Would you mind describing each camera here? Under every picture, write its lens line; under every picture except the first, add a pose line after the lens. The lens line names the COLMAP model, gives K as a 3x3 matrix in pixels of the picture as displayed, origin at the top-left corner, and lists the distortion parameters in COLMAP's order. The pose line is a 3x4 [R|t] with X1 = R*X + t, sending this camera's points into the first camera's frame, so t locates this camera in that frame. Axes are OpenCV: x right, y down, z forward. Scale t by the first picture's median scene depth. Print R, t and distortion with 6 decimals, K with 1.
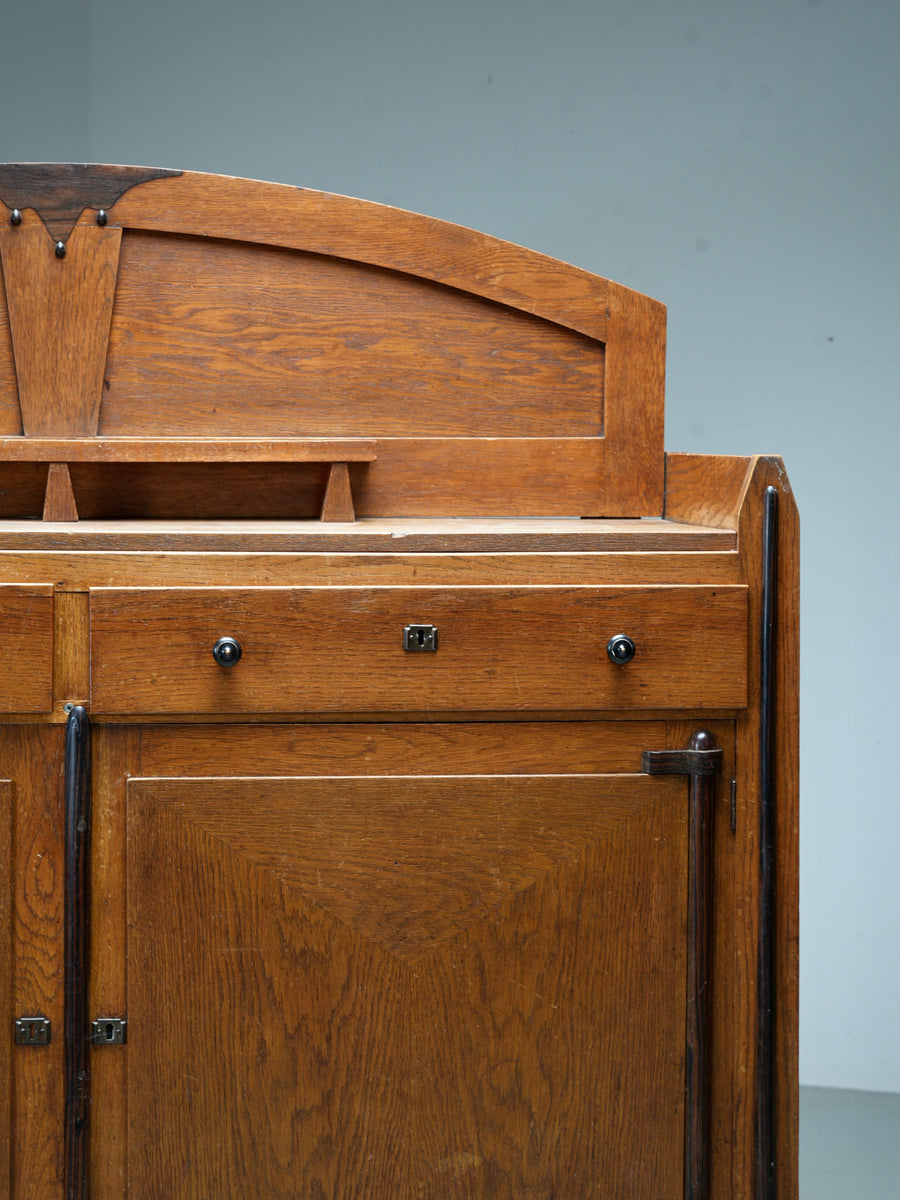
lens RADIAL K [[3721.5, 0, 450.0], [0, 3721.5, 600.0], [0, 0, 1]] dist [0.022901, 0.107454]
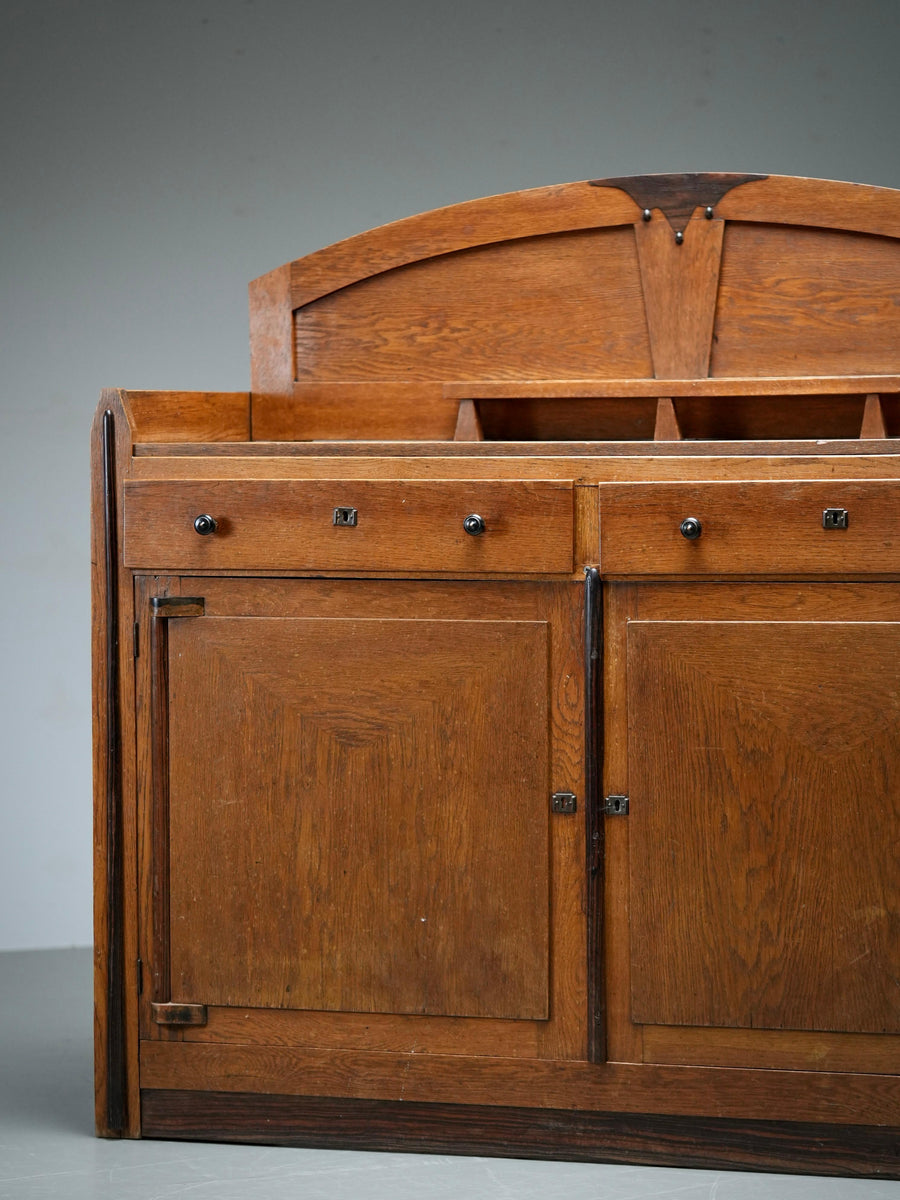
lens RADIAL K [[3721.5, 0, 450.0], [0, 3721.5, 600.0], [0, 0, 1]] dist [0.022901, 0.107454]
pose [[0.907313, 0.003983, -0.420438, 0.422891], [-0.004355, 0.999991, 0.000075, 0.039431], [0.420434, 0.001763, 0.907321, -0.269117]]
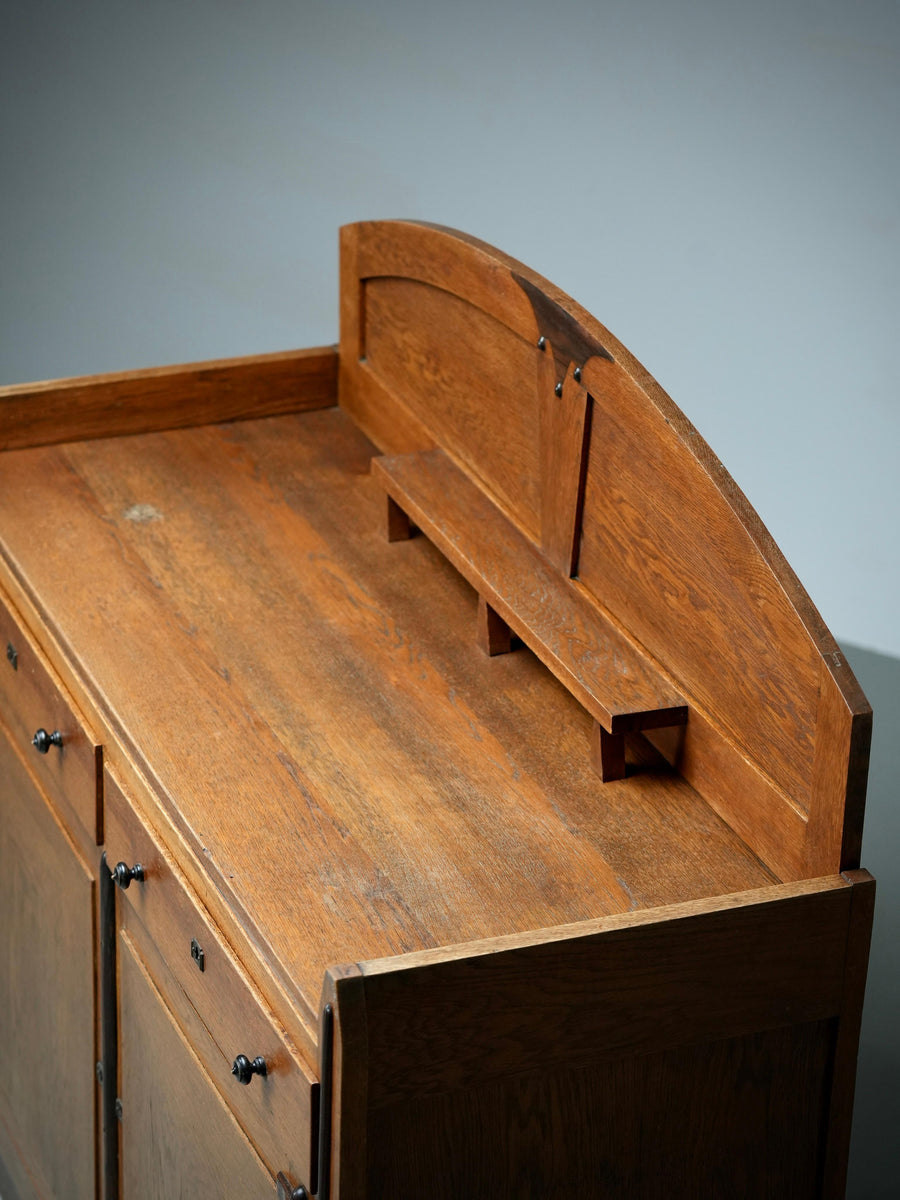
lens RADIAL K [[3617.8, 0, 450.0], [0, 3617.8, 600.0], [0, 0, 1]] dist [-0.040524, 1.172293]
pose [[0.261623, 0.423909, -0.867096, 0.808088], [-0.067339, 0.904214, 0.421737, -0.488400], [0.962818, -0.051947, 0.265109, 0.797874]]
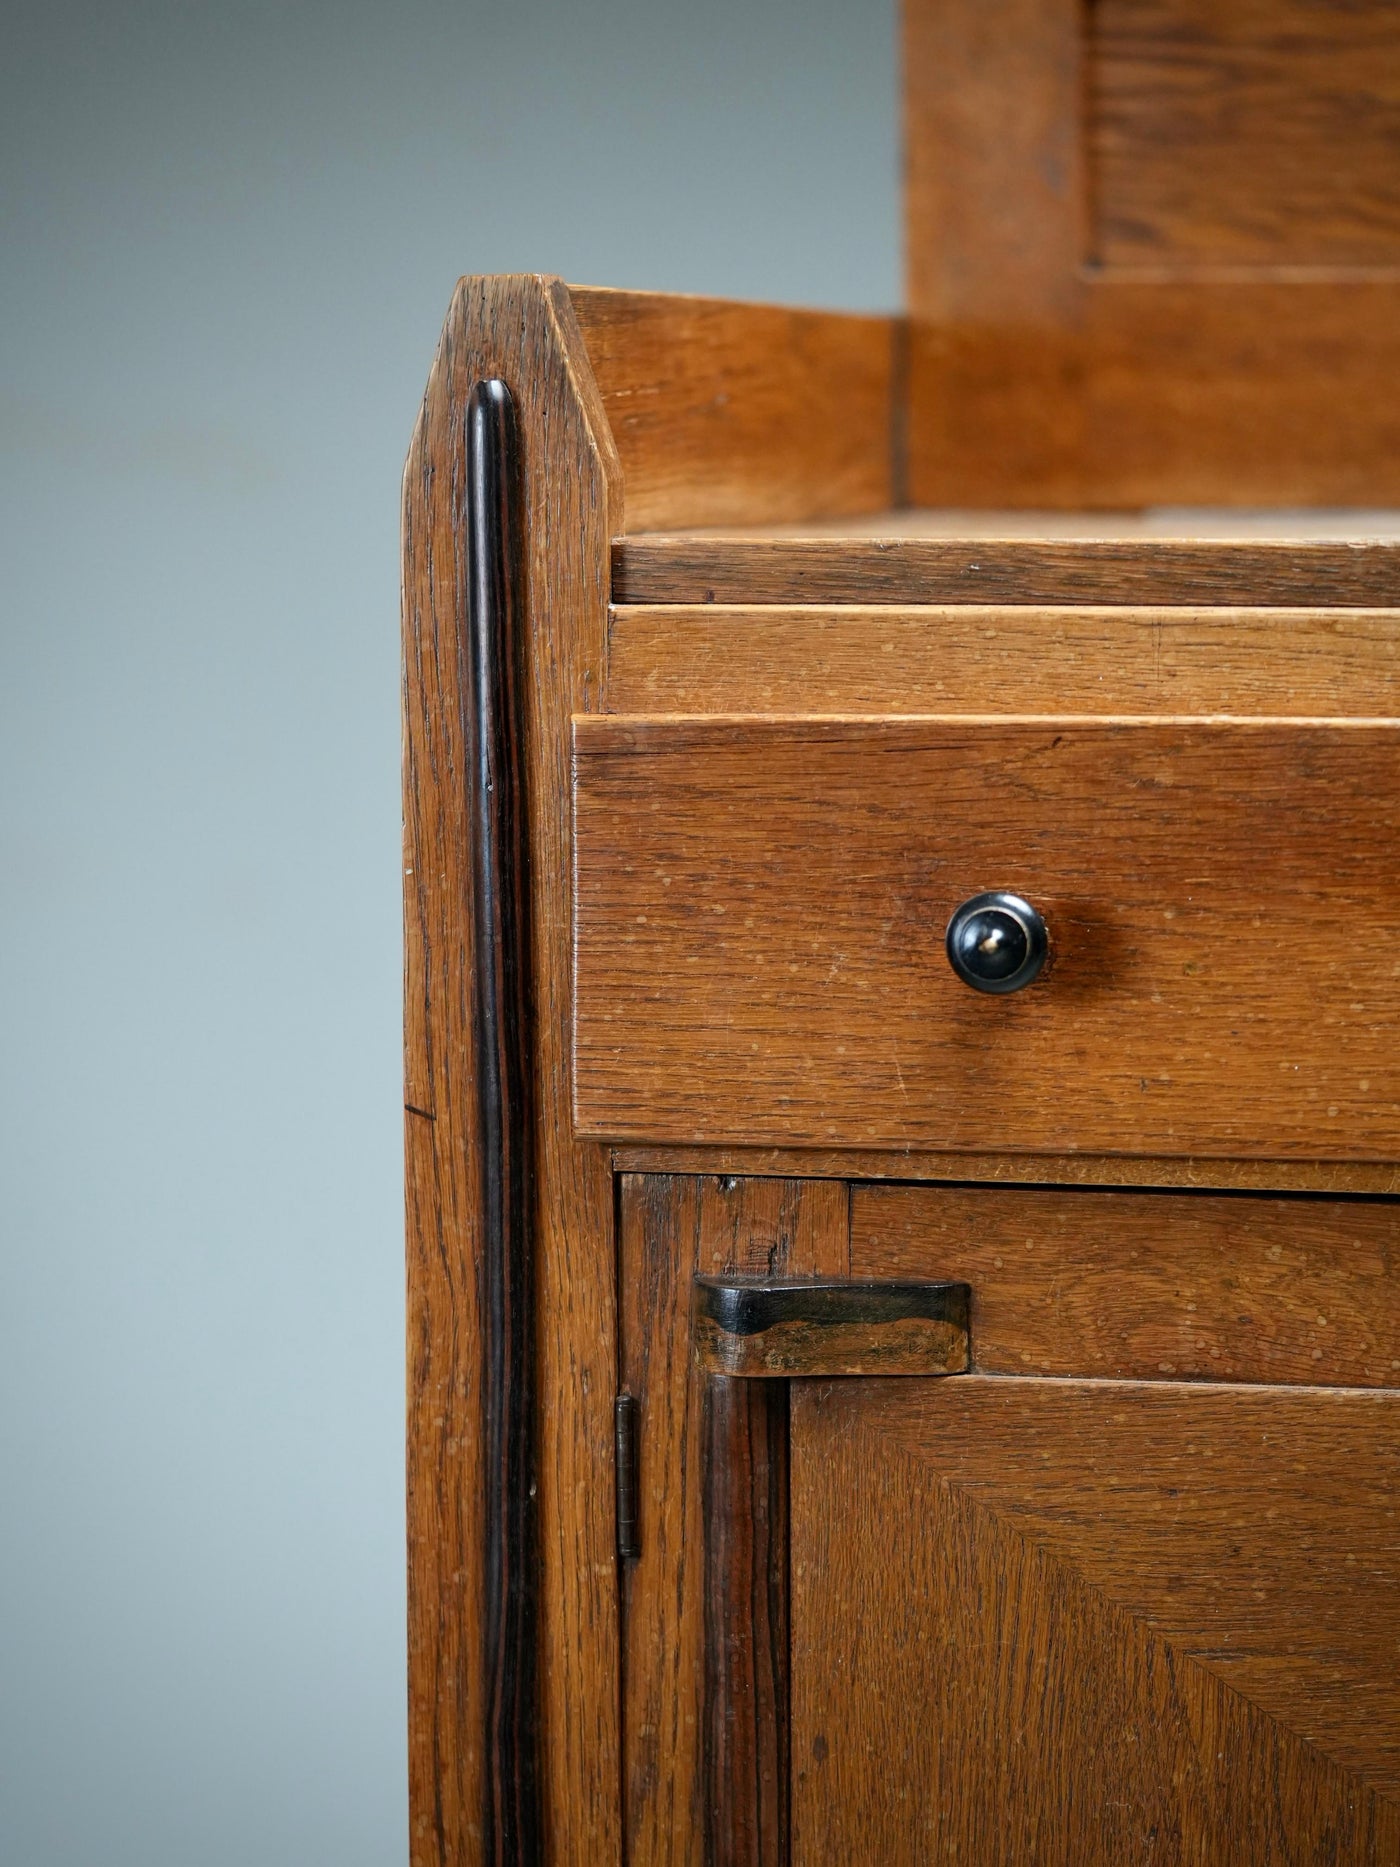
lens RADIAL K [[5790.0, 0, 700.0], [0, 5790.0, 933.5], [0, 0, 1]] dist [0.022901, 0.107454]
pose [[0.936853, 0.015410, -0.349384, -0.111152], [-0.002046, 0.999253, 0.038586, -0.005786], [0.349718, -0.035434, 0.936185, 0.531149]]
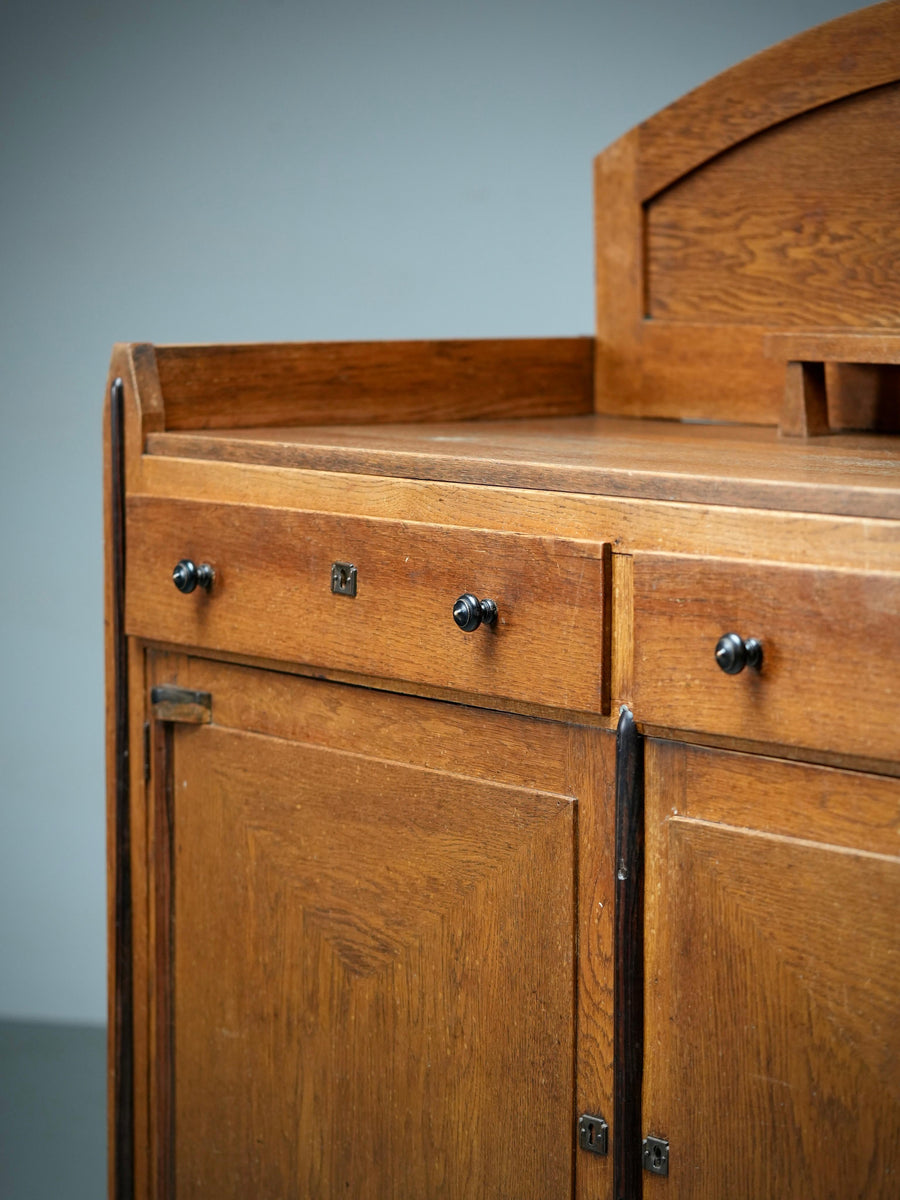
lens RADIAL K [[3617.8, 0, 450.0], [0, 3617.8, 600.0], [0, 0, 1]] dist [-0.040524, 1.172293]
pose [[0.491197, 0.073063, -0.867979, 0.489127], [-0.032795, 0.997321, 0.065392, -0.037762], [0.870431, -0.003655, 0.492277, 0.603944]]
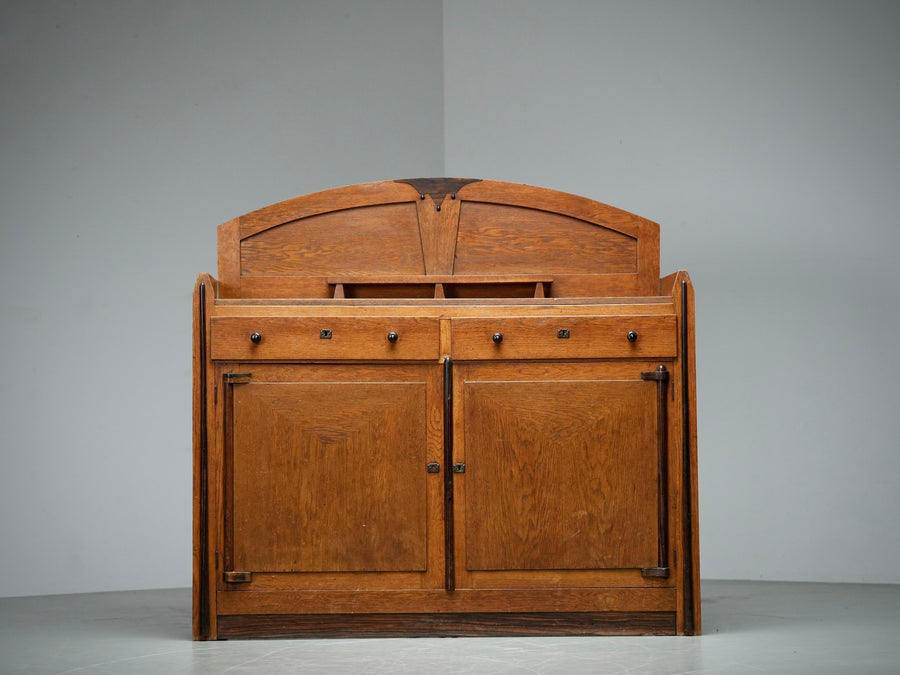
lens RADIAL K [[2791.1, 0, 450.0], [0, 2791.1, 337.5], [0, 0, 1]] dist [0.022901, 0.107454]
pose [[0.995779, -0.016572, -0.090275, 0.100276], [0.010251, 0.997491, -0.070043, 0.164425], [0.091210, 0.068822, 0.993451, -1.179442]]
